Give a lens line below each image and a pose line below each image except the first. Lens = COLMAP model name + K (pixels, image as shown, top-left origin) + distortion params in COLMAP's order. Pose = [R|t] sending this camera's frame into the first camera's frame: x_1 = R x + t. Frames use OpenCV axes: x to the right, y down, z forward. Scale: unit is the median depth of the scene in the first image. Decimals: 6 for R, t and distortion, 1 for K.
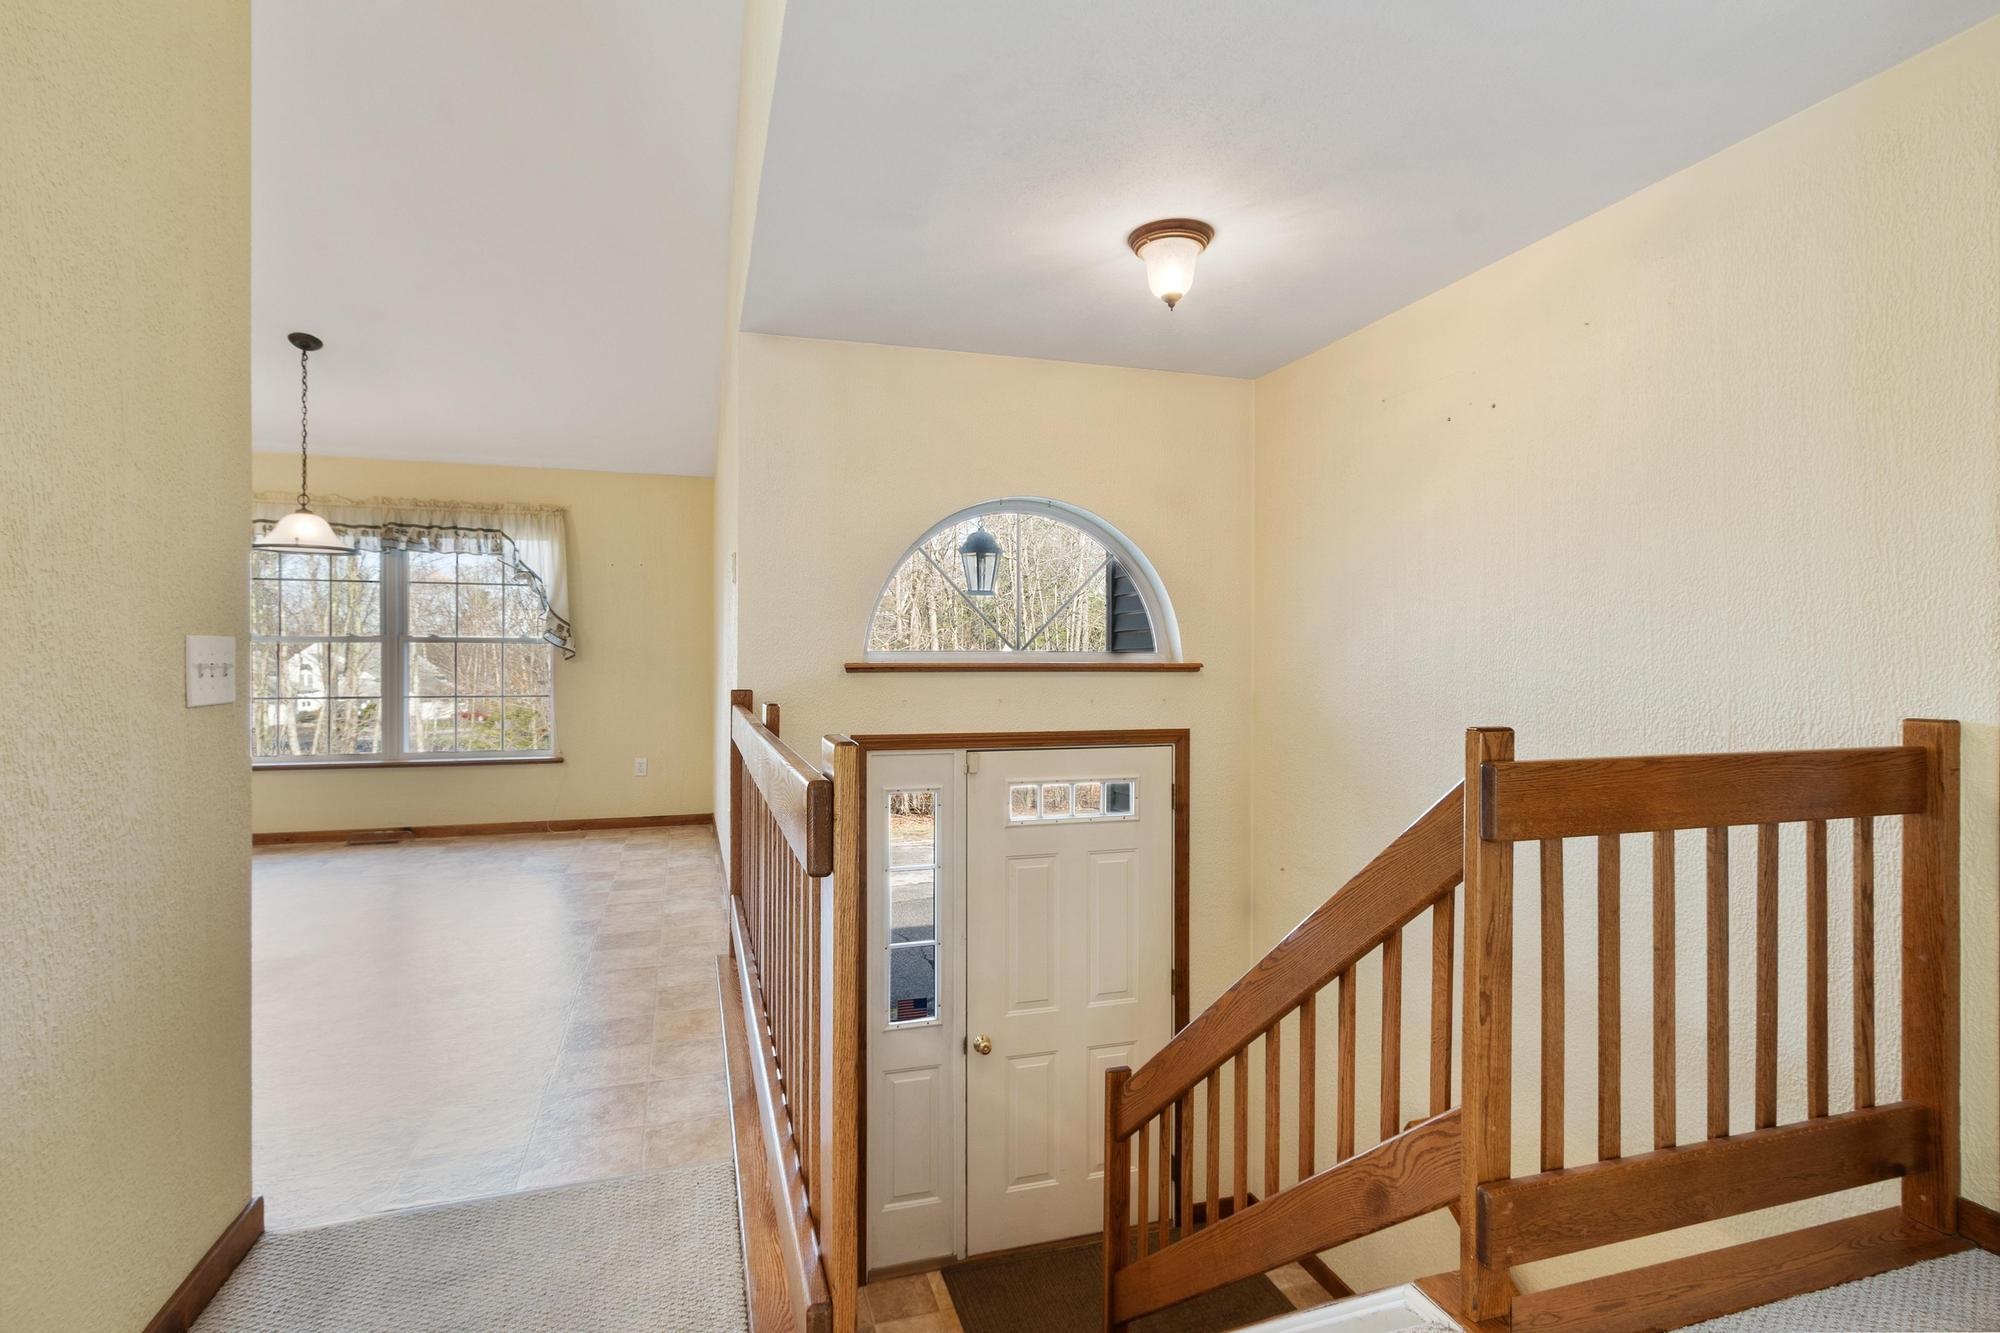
lens RADIAL K [[956.3, 0, 1002.0], [0, 956.3, 668.2], [0, 0, 1]] dist [-0.001714, -0.000022]
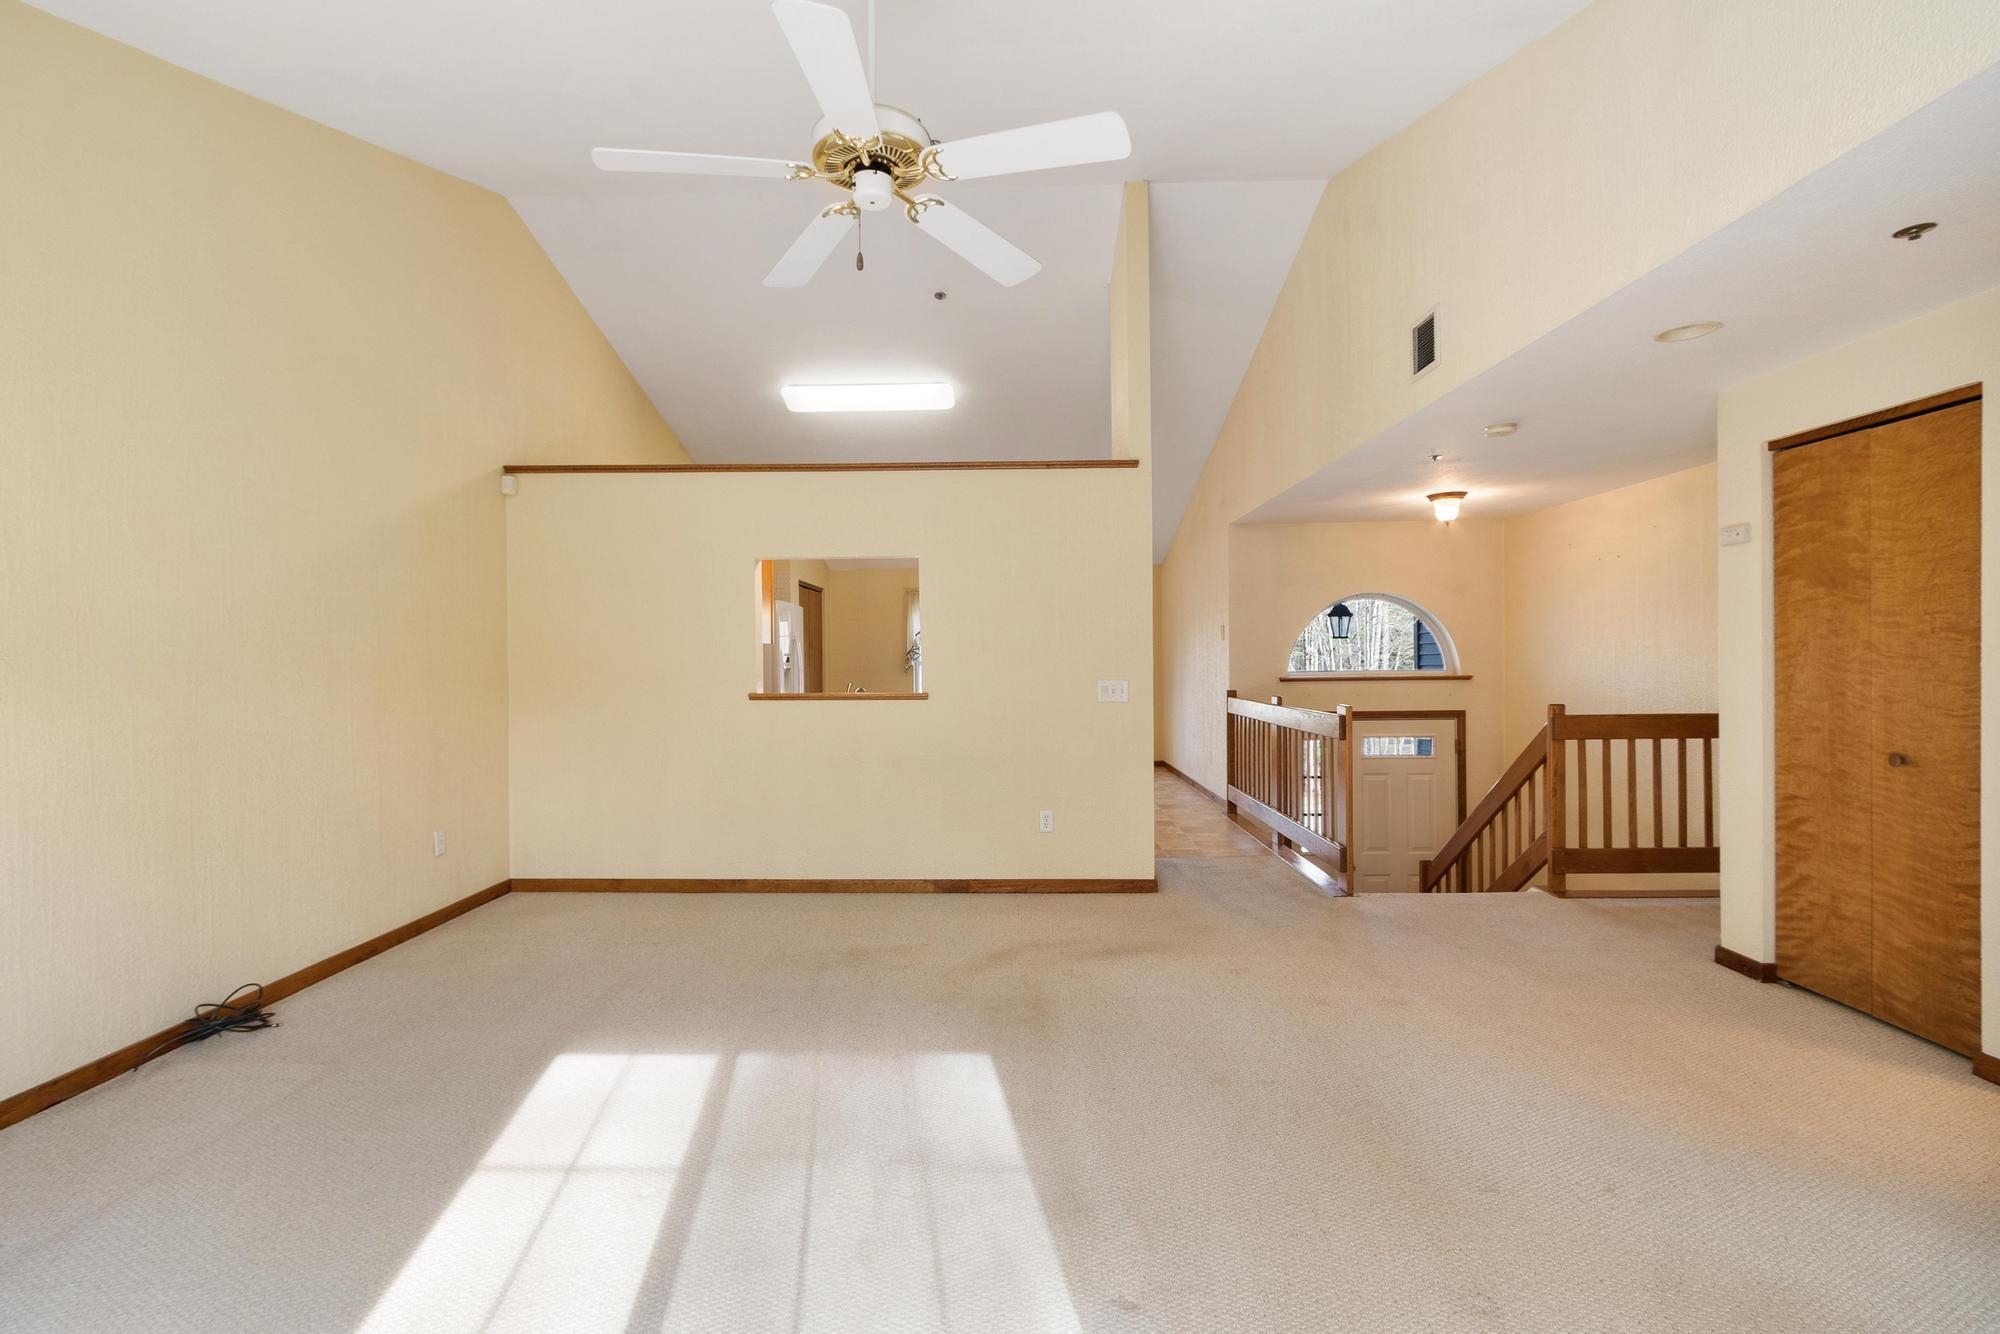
lens RADIAL K [[898.0, 0, 985.6], [0, 898.0, 660.8], [0, 0, 1]] dist [0.006891, 0.000349]
pose [[0.947123, -0.011975, -0.320646, -0.188141], [0.010945, 0.999928, -0.005014, -0.051358], [0.320683, 0.001239, 0.947186, -1.435626]]
